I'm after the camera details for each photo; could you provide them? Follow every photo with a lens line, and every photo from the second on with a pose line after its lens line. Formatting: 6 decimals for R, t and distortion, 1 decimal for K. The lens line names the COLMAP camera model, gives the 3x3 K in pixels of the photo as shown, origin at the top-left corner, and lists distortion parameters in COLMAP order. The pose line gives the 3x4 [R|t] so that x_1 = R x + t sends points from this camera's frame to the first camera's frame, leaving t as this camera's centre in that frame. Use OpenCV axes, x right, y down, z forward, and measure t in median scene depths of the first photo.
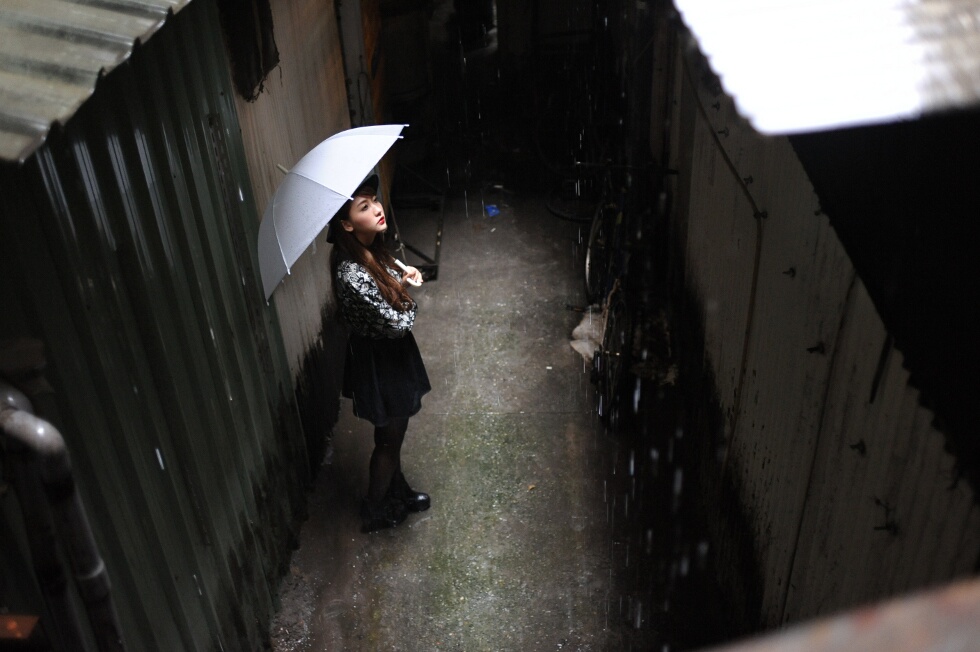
lens RADIAL K [[977.7, 0, 490.1], [0, 977.7, 329.3], [0, 0, 1]] dist [-0.026587, 0.000000]
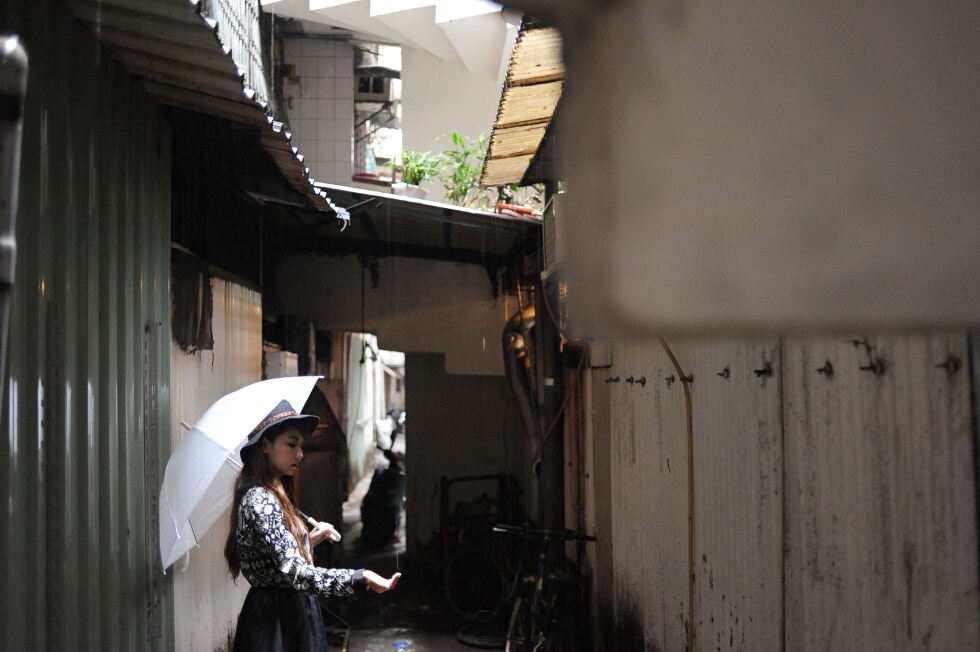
lens RADIAL K [[977.7, 0, 490.5], [0, 977.7, 330.8], [0, 0, 1]] dist [-0.026587, 0.000000]
pose [[0.994795, 0.033736, 0.096146, -0.027226], [0.029141, 0.809989, -0.585721, 0.403652], [-0.097637, 0.585474, 0.804790, 0.148741]]
